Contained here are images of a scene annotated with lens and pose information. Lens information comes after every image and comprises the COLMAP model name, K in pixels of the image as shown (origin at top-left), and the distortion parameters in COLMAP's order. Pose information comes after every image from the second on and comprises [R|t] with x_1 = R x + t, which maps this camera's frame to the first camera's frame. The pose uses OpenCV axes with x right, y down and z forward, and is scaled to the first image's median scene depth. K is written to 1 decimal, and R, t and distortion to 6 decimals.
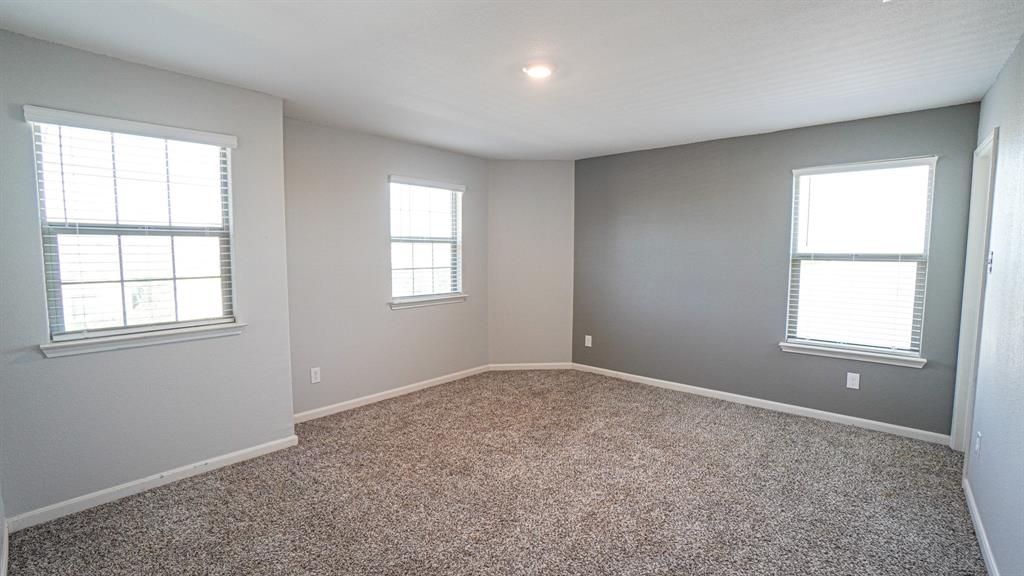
lens RADIAL K [[449.7, 0, 511.0], [0, 449.7, 290.1], [0, 0, 1]] dist [-0.025815, 0.006420]
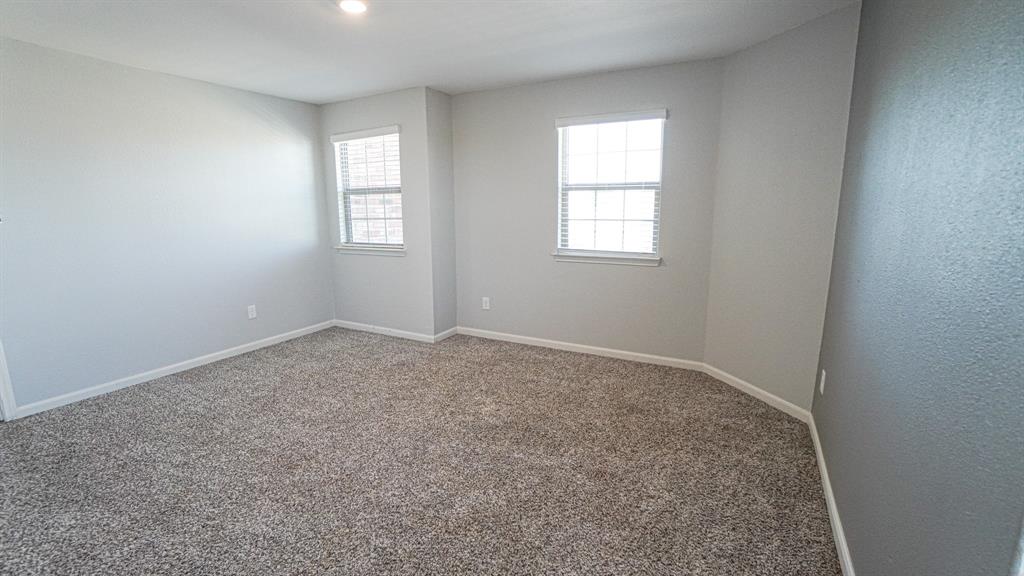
lens RADIAL K [[449.7, 0, 508.2], [0, 449.7, 286.8], [0, 0, 1]] dist [-0.025815, 0.006420]
pose [[0.224425, 0.167241, -0.960033, 0.640497], [-0.075473, 0.985187, 0.153980, -0.042721], [0.971564, 0.037900, 0.233723, 0.646843]]
